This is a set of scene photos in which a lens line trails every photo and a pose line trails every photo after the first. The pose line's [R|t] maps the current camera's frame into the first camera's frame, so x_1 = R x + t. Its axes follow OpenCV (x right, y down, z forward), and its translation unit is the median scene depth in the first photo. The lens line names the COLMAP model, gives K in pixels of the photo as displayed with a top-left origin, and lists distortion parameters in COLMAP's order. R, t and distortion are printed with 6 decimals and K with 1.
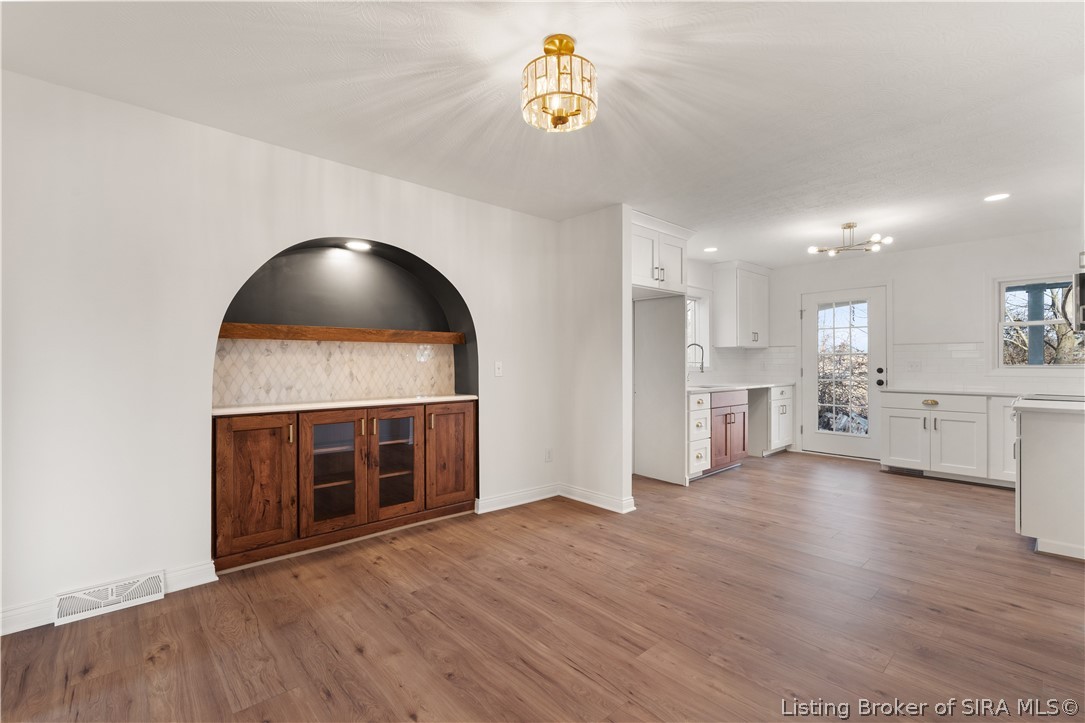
lens RADIAL K [[478.4, 0, 542.5], [0, 478.4, 361.5], [0, 0, 1]] dist [-0.003740, -0.000123]
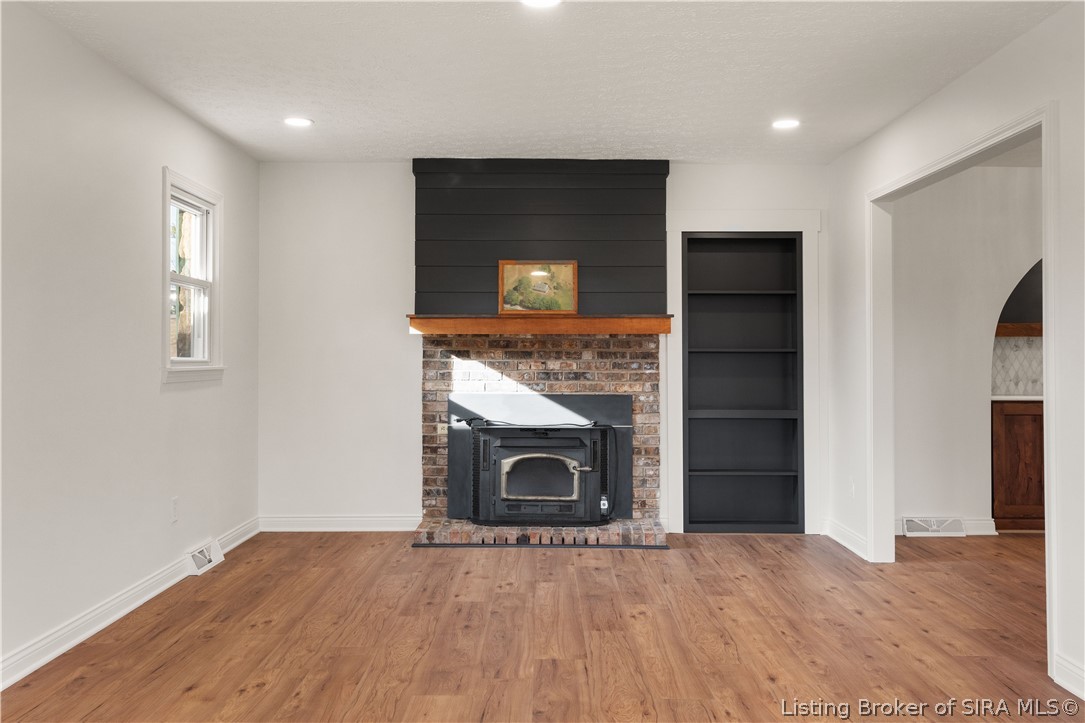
lens RADIAL K [[934.3, 0, 539.9], [0, 934.3, 340.4], [0, 0, 1]] dist [0.002620, 0.000224]
pose [[0.738032, -0.011521, -0.674668, 0.055453], [-0.000905, 0.999836, -0.018064, 0.002877], [0.674766, 0.013943, 0.737900, -1.156464]]
